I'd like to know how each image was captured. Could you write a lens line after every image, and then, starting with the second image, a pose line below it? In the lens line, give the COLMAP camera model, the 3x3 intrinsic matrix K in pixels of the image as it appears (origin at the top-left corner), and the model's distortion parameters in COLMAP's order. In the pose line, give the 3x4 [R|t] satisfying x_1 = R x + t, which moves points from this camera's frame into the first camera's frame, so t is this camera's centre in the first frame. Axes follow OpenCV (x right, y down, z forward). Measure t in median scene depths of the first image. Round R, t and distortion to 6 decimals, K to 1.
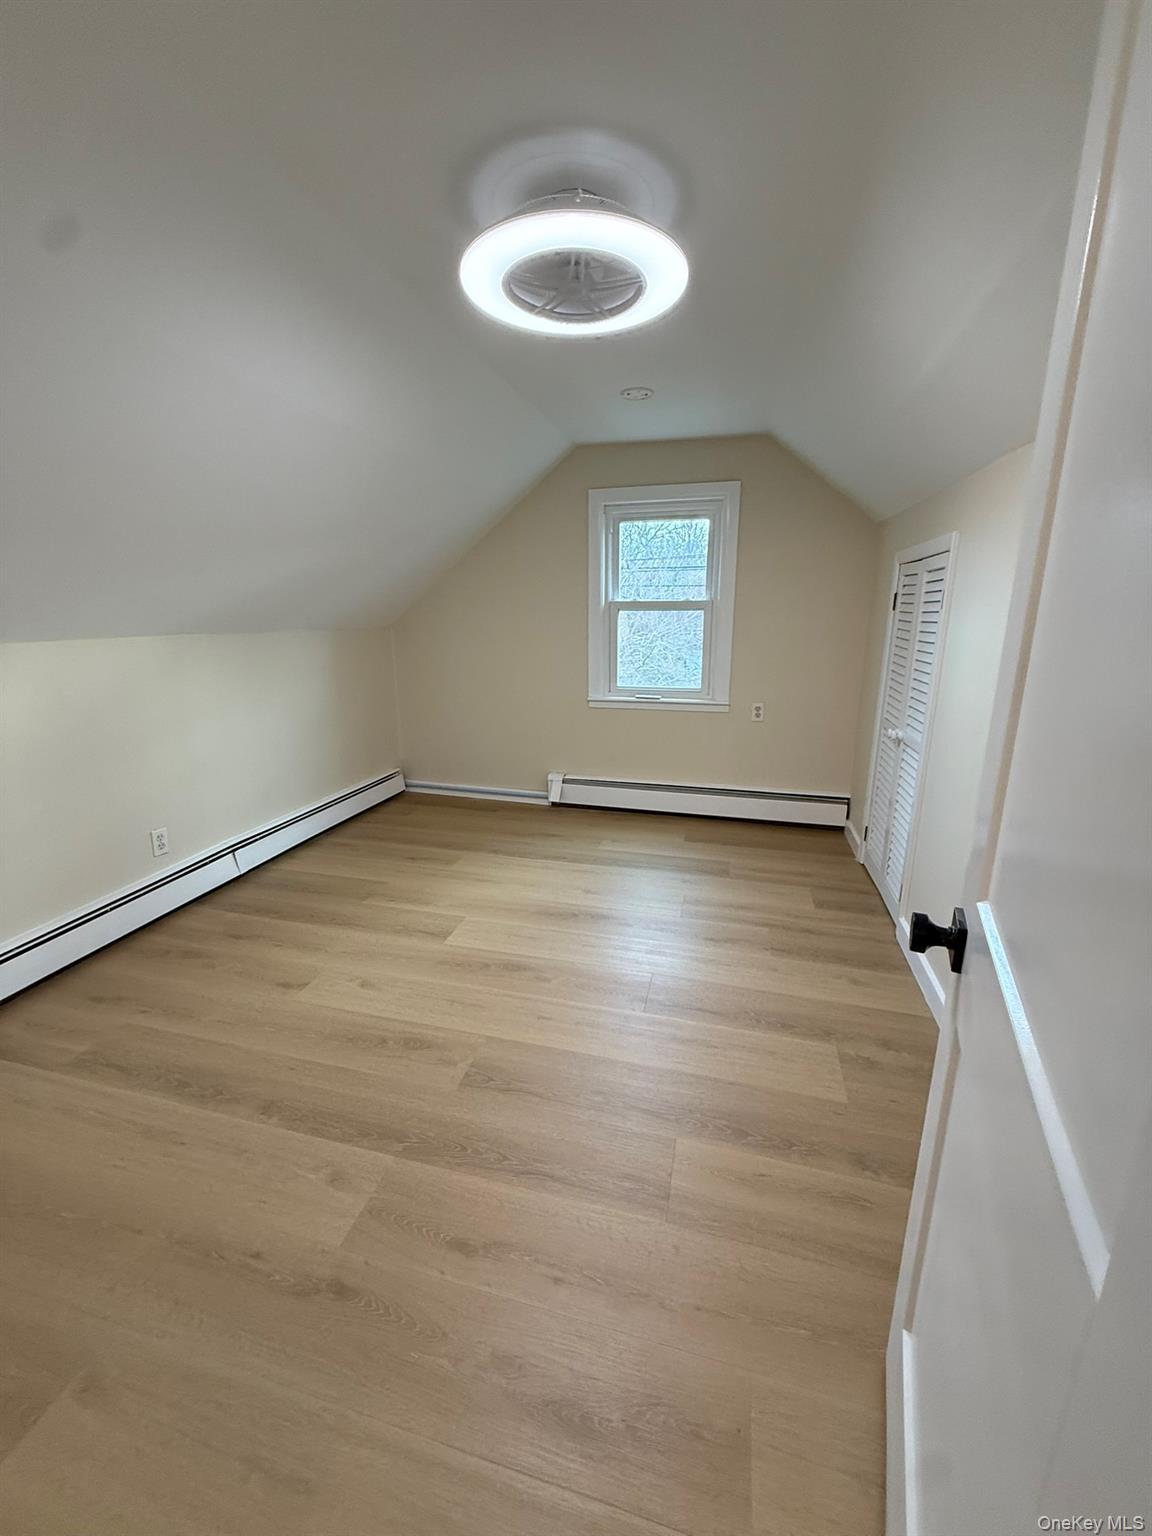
lens RADIAL K [[608.4, 0, 576.0], [0, 608.4, 768.0], [0, 0, 1]] dist [-0.008005, -0.000156]
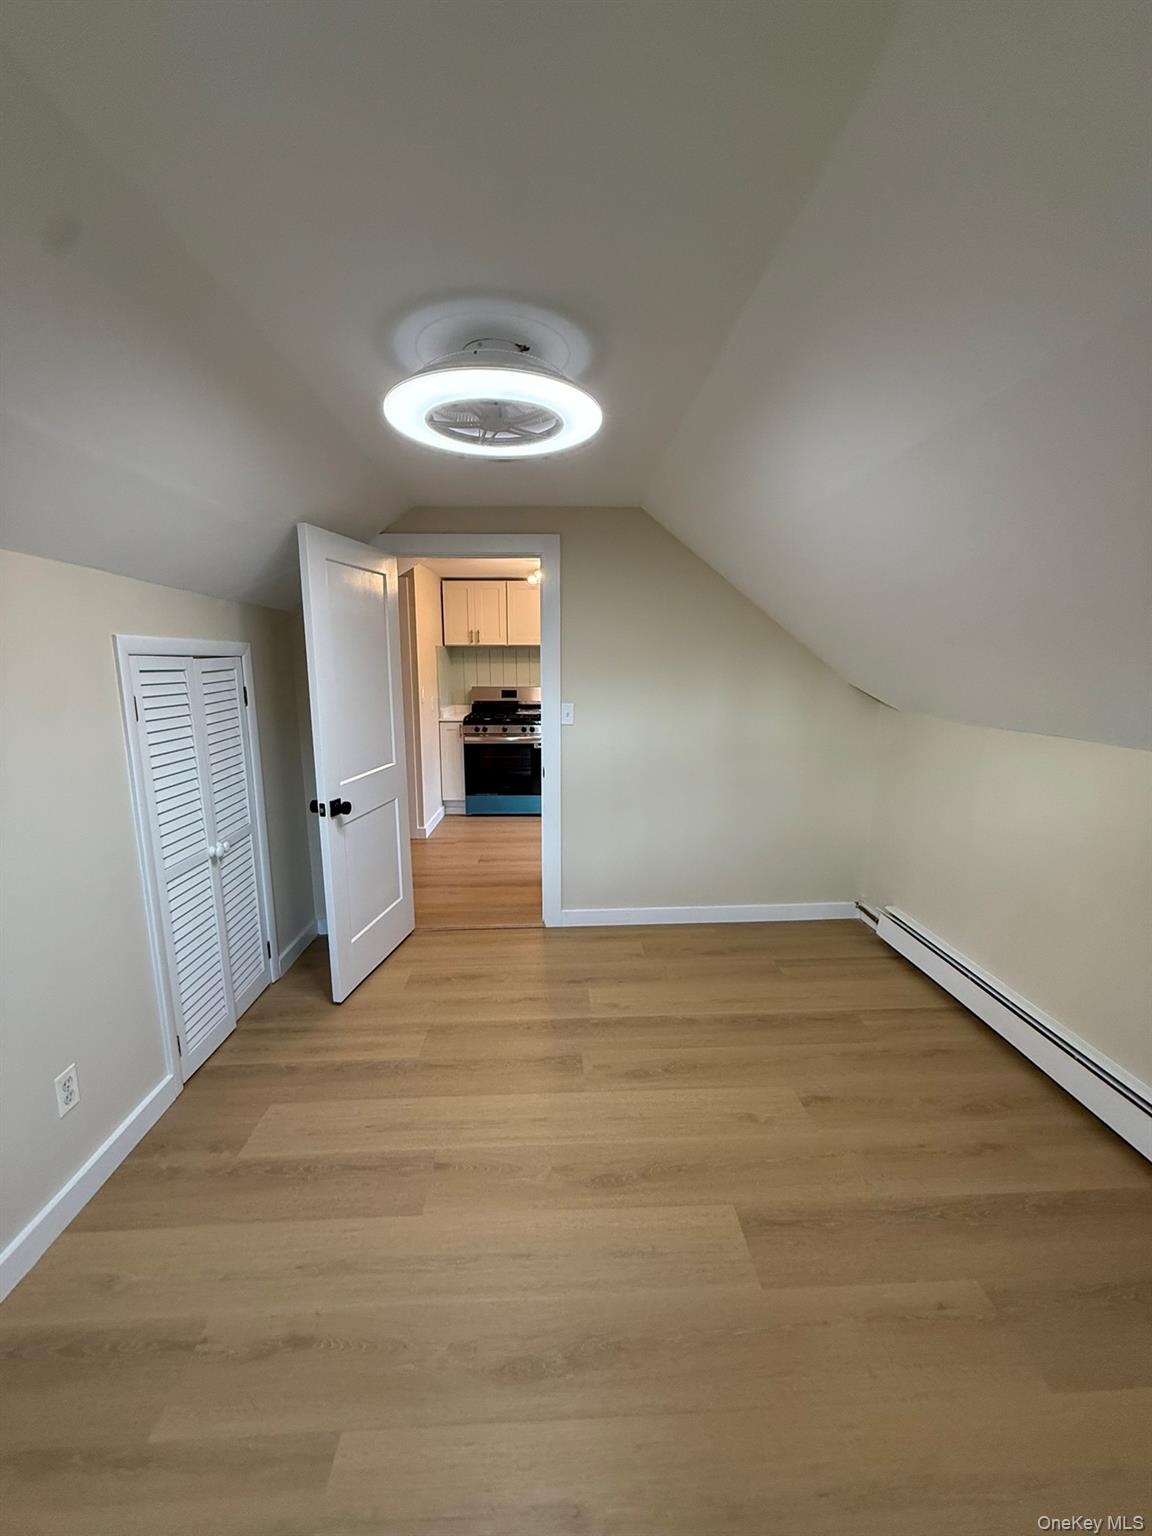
lens RADIAL K [[608.4, 0, 576.0], [0, 608.4, 768.0], [0, 0, 1]] dist [-0.008005, -0.000156]
pose [[-0.957074, 0.051367, -0.285256, 0.141914], [-0.071631, 0.911725, 0.404509, -0.504937], [0.280853, 0.407578, -0.868908, 1.624521]]
